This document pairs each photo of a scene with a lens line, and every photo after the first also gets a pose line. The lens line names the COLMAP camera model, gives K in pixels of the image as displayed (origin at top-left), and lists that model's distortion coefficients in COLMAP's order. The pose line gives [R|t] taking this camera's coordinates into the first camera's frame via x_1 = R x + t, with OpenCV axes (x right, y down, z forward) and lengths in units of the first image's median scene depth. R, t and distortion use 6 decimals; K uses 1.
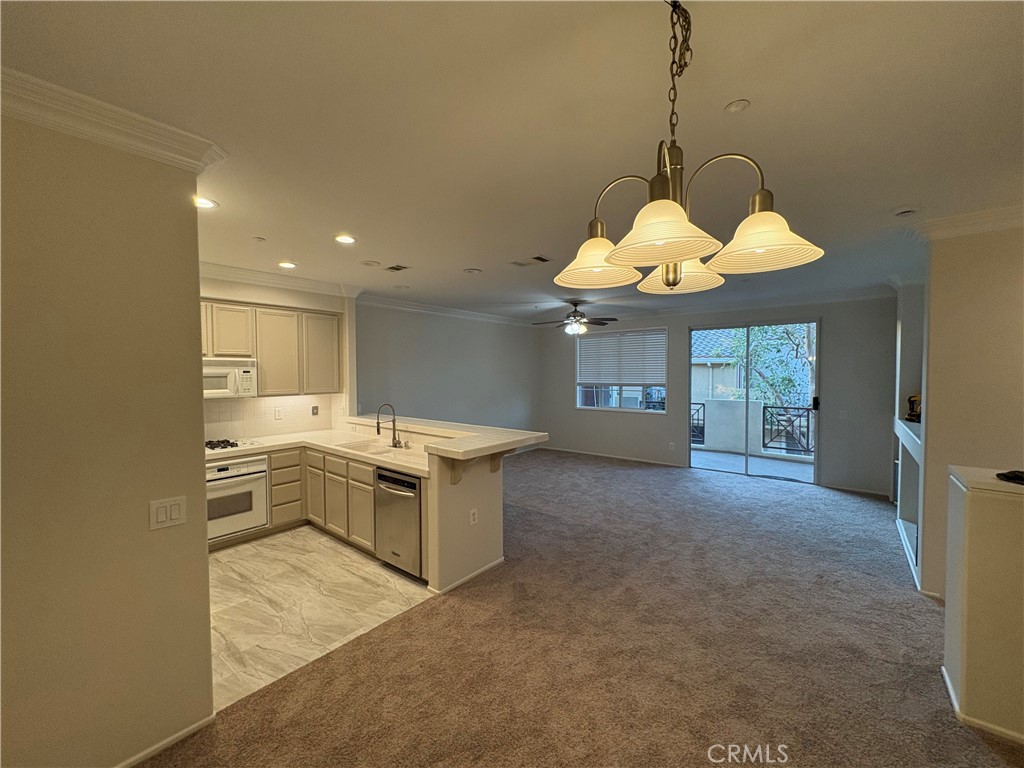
lens RADIAL K [[407.2, 0, 512.0], [0, 407.2, 384.0], [0, 0, 1]] dist [0.001543, -0.000180]
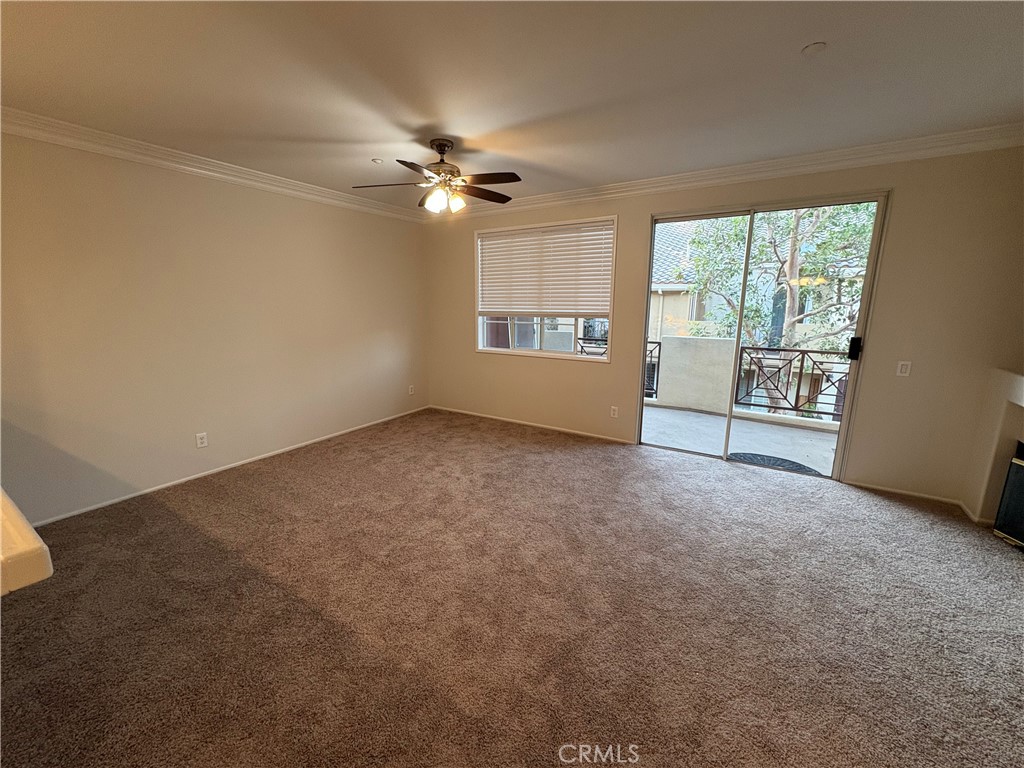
lens RADIAL K [[407.2, 0, 512.0], [0, 407.2, 384.0], [0, 0, 1]] dist [0.001543, -0.000180]
pose [[0.991970, -0.015806, 0.125481, 0.199307], [-0.005481, 0.985854, 0.167514, 0.003103], [-0.126354, -0.166857, 0.977852, 0.523372]]
